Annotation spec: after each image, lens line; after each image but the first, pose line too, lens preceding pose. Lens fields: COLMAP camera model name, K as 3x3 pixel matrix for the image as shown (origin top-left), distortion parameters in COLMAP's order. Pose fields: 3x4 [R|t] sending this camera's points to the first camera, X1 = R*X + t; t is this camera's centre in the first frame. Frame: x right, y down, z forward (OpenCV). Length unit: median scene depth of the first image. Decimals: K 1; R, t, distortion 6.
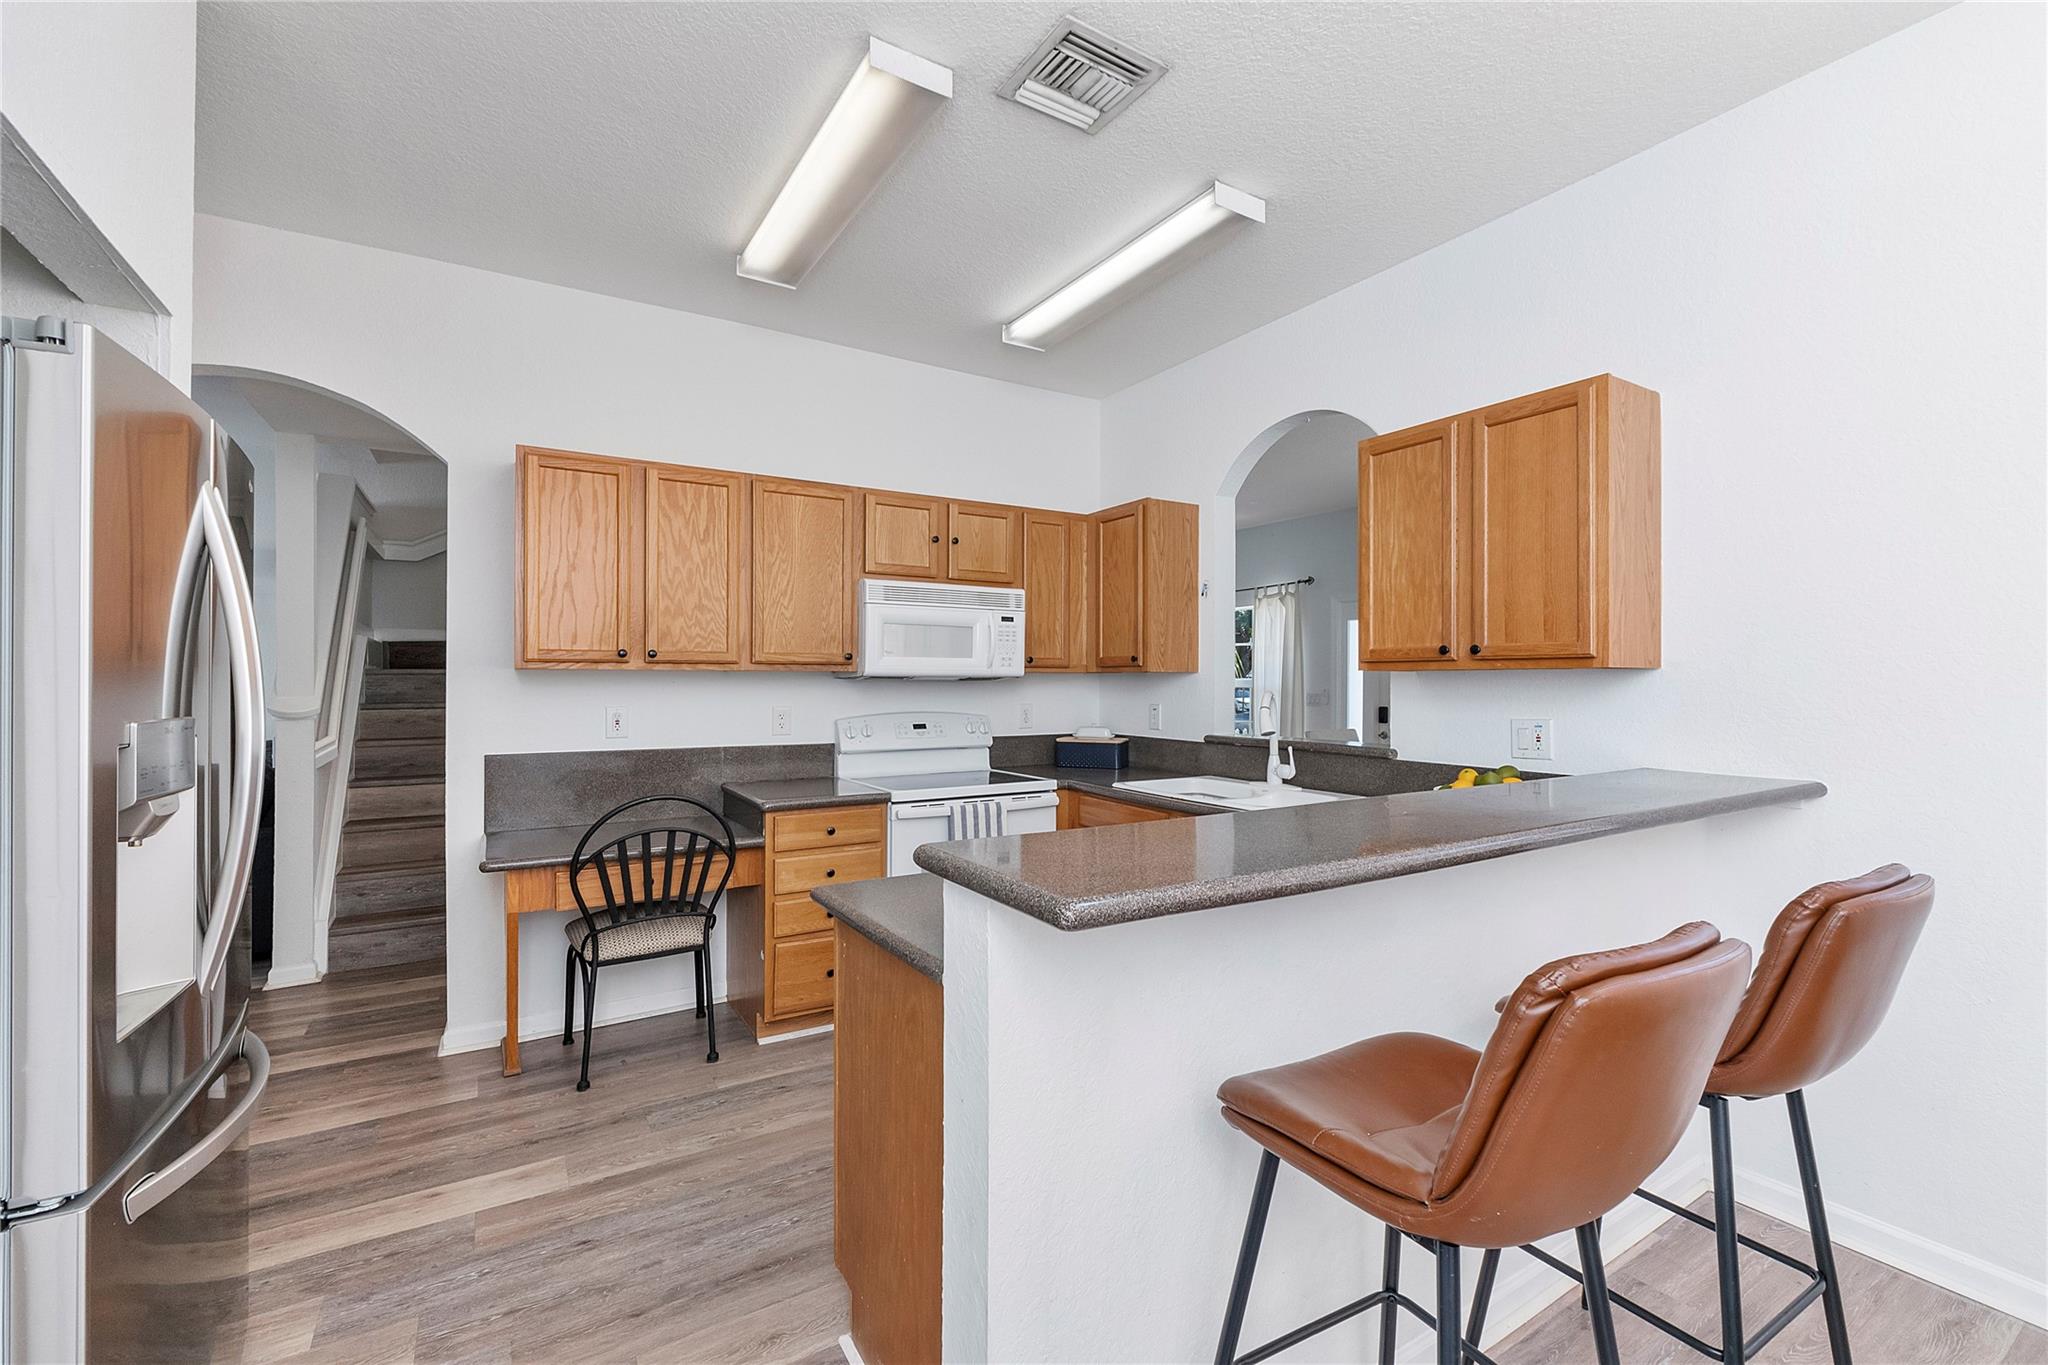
lens RADIAL K [[874.7, 0, 1018.0], [0, 874.7, 684.3], [0, 0, 1]] dist [-0.004211, -0.001183]
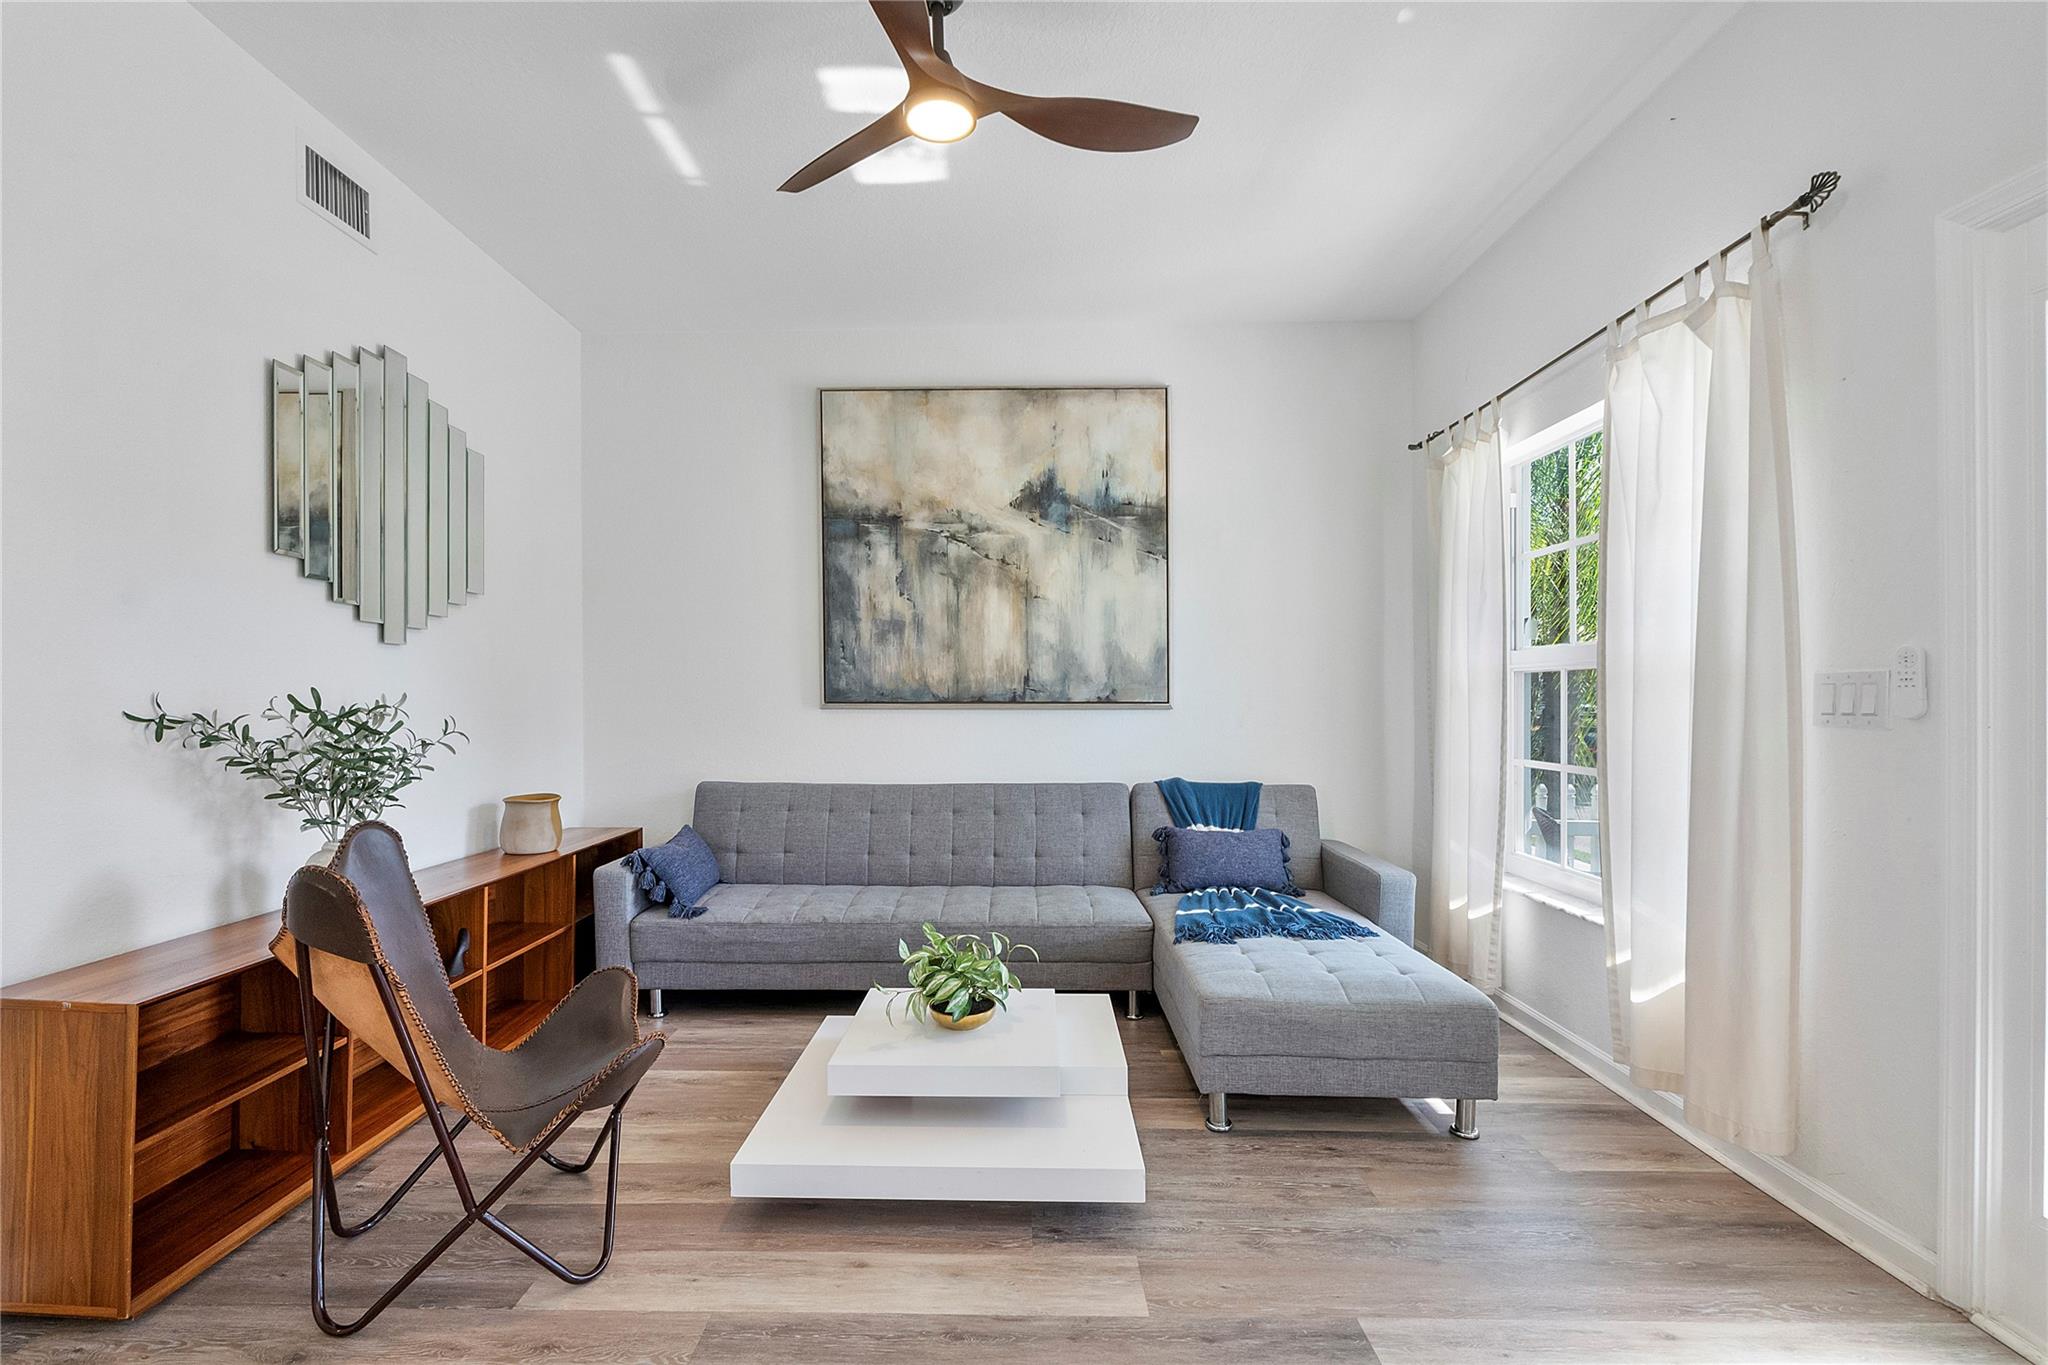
lens RADIAL K [[874.7, 0, 1019.9], [0, 874.7, 685.7], [0, 0, 1]] dist [-0.004211, -0.001183]
pose [[0.837306, -0.011371, -0.546617, 0.274409], [0.003099, 0.999866, -0.016054, 0.016447], [0.546726, 0.011748, 0.837229, 0.673577]]
